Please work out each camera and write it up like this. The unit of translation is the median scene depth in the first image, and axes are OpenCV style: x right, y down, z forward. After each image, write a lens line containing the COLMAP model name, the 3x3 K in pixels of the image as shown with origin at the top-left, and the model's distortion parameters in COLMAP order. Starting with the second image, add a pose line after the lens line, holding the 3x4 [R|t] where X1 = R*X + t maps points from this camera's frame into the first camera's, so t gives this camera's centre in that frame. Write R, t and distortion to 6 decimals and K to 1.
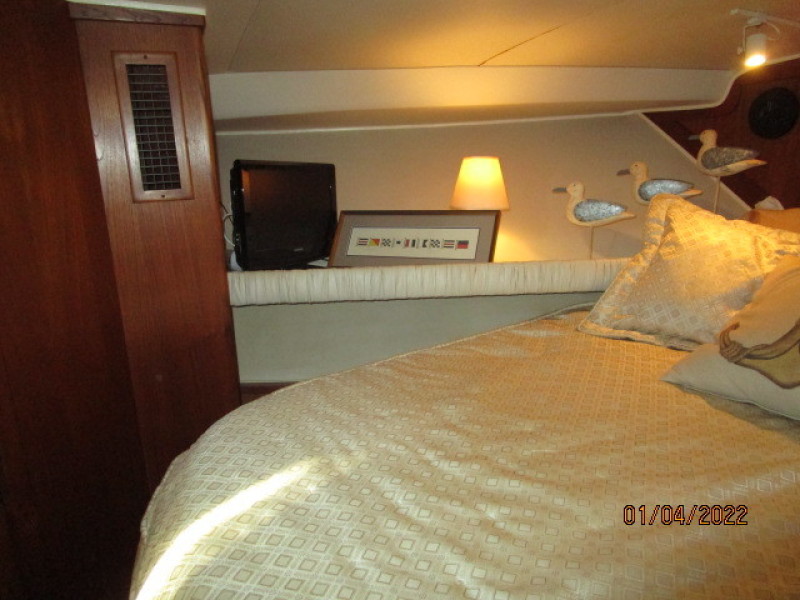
lens RADIAL K [[565.6, 0, 400.6], [0, 565.6, 304.0], [0, 0, 1]] dist [-0.024537, -0.004195]
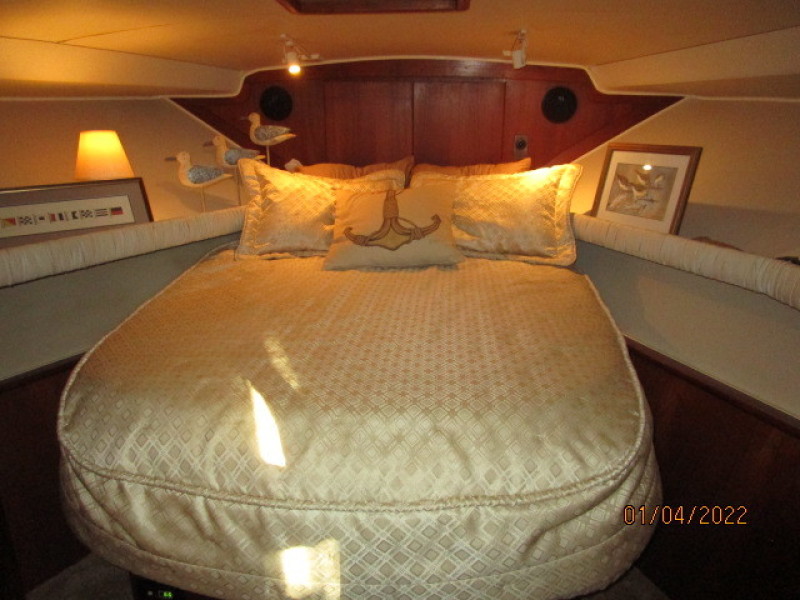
lens RADIAL K [[565.6, 0, 396.5], [0, 565.6, 297.8], [0, 0, 1]] dist [-0.024537, -0.004195]
pose [[0.494145, -0.227577, 0.839064, -0.578979], [0.220601, 0.966365, 0.132188, 0.032899], [-0.840926, 0.119779, 0.527728, -0.003412]]
